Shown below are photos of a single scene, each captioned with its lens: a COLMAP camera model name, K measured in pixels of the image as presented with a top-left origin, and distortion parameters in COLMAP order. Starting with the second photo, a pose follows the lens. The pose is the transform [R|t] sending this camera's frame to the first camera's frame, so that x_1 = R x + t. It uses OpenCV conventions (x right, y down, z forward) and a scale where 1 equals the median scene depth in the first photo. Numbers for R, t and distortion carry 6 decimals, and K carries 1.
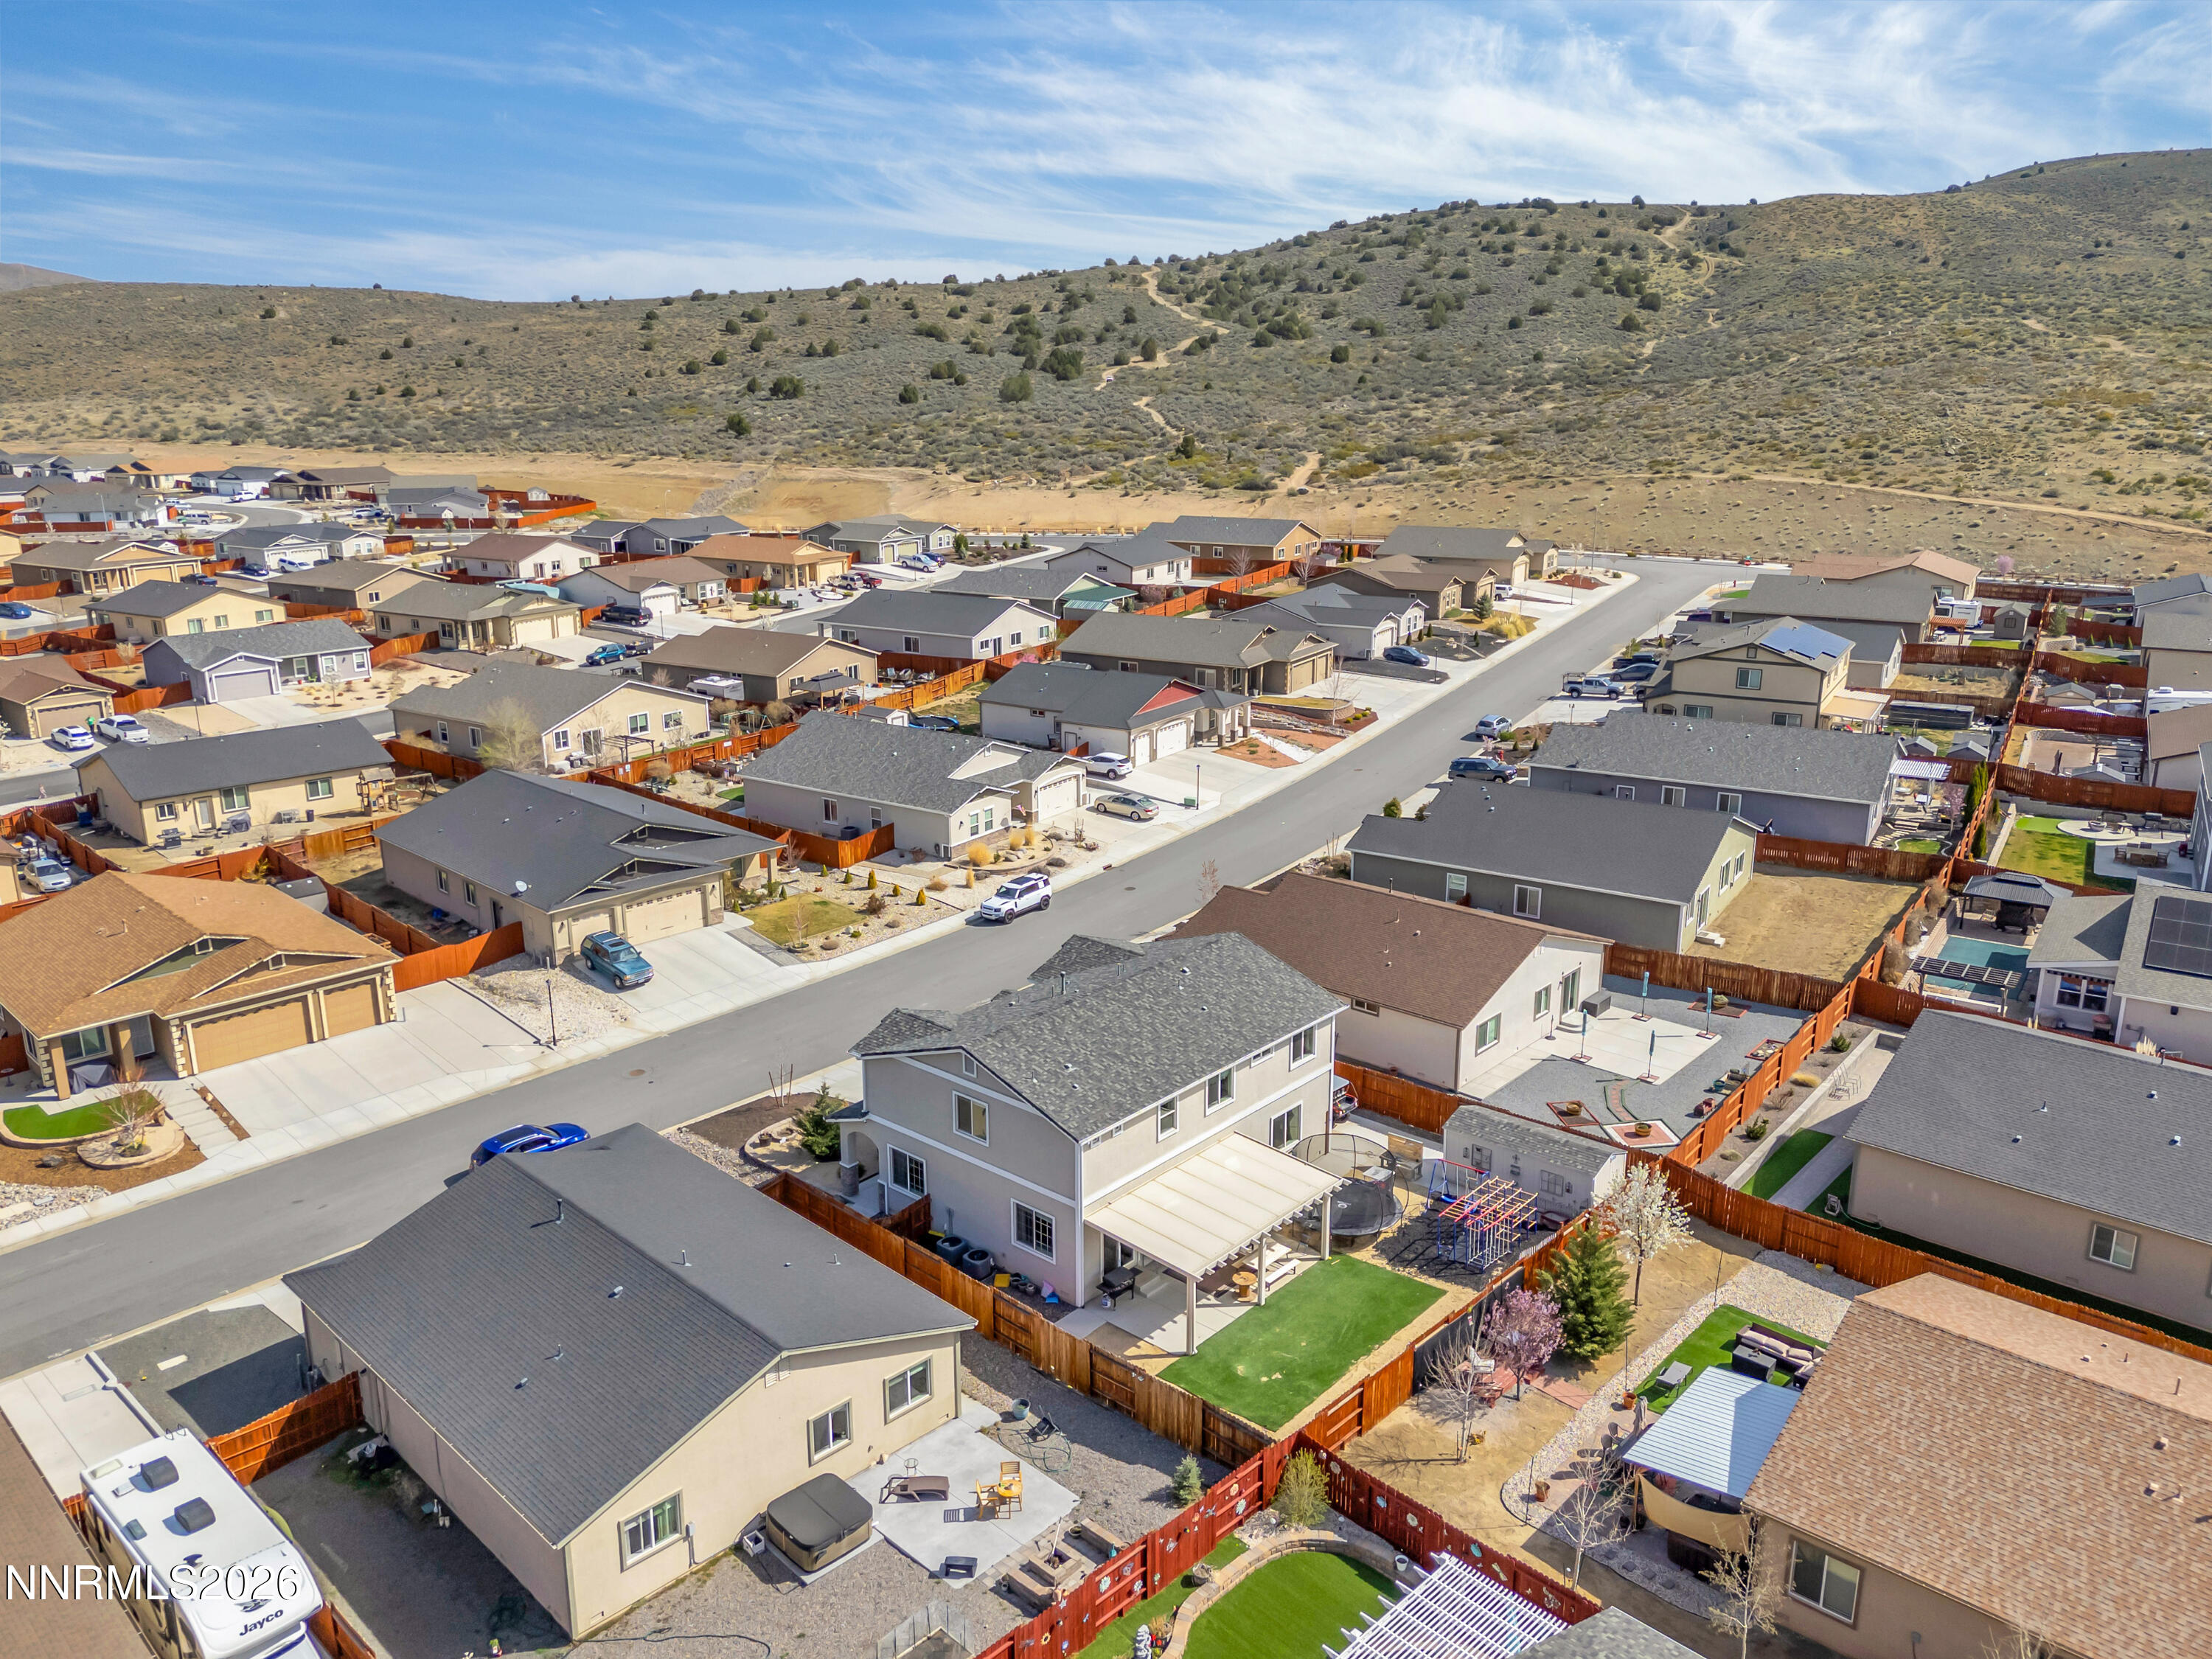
lens RADIAL K [[1642.4, 0, 1106.0], [0, 1642.4, 829.5], [0, 0, 1]] dist [0.065564, -0.069964]
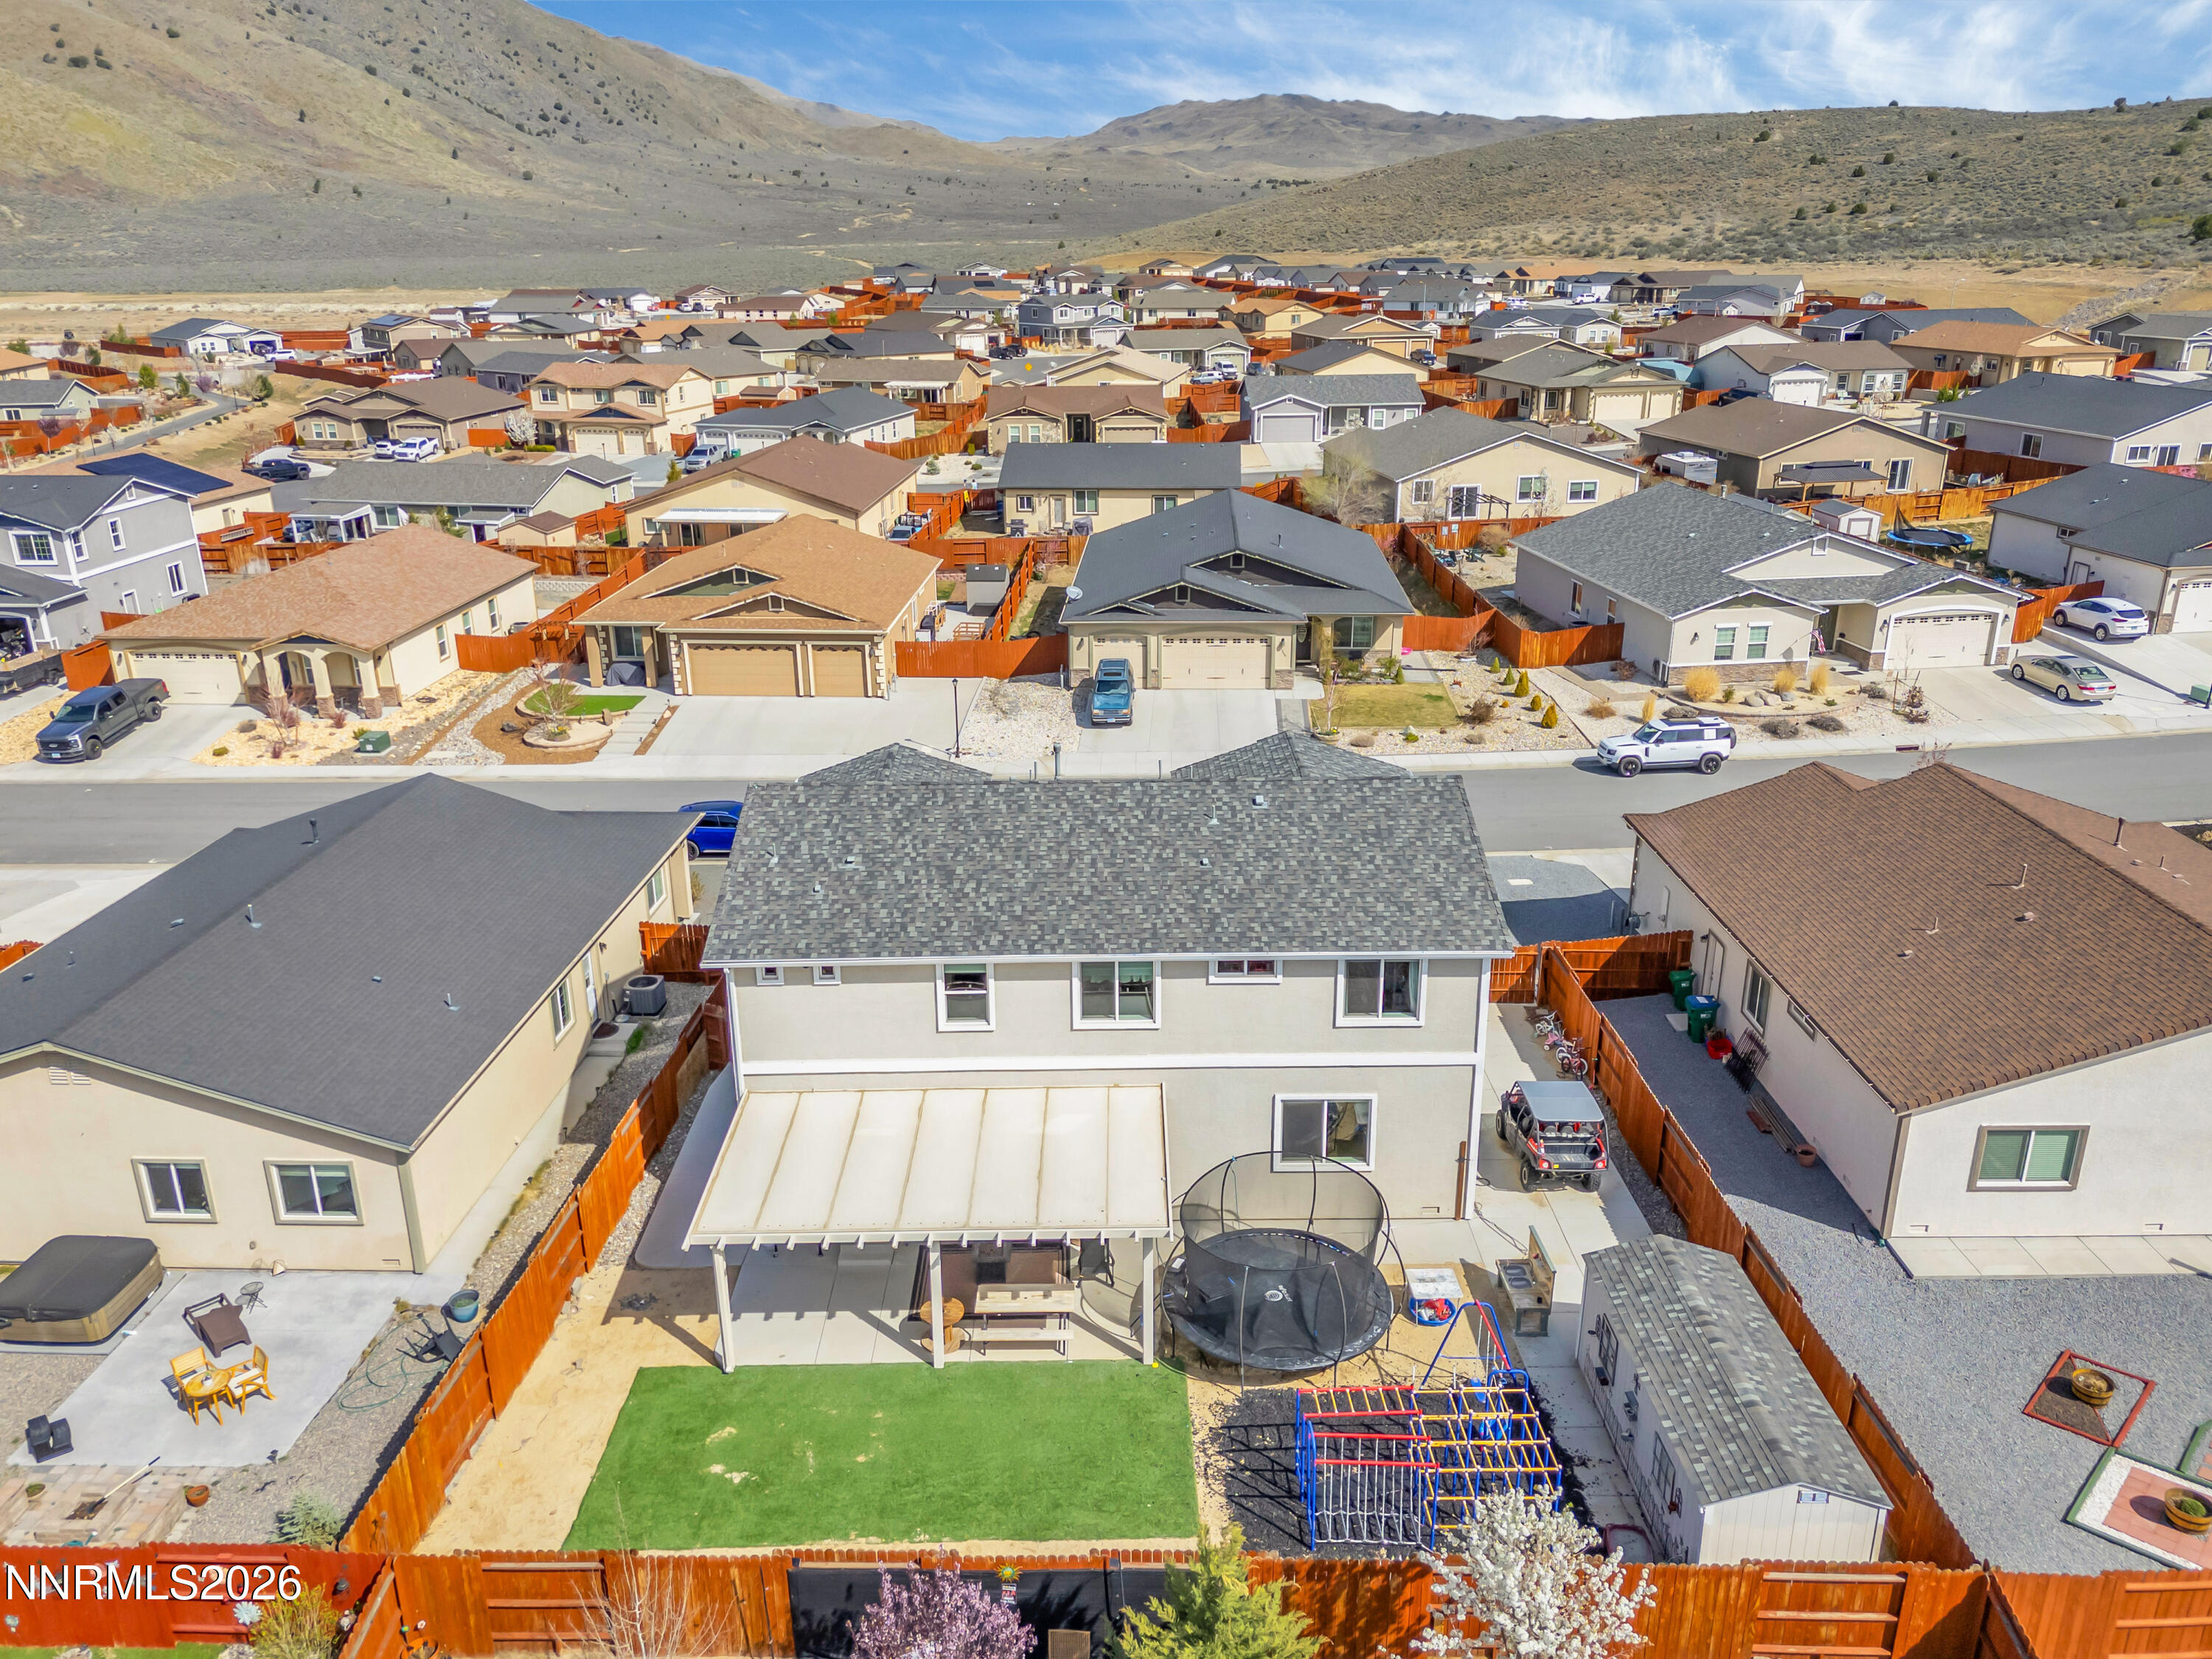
lens RADIAL K [[1642.4, 0, 1106.0], [0, 1642.4, 829.5], [0, 0, 1]] dist [0.065564, -0.069964]
pose [[0.656715, 0.251382, -0.711008, 0.242005], [-0.195055, 0.967346, 0.161851, 0.009840], [0.728477, 0.032396, 0.684304, 0.345437]]
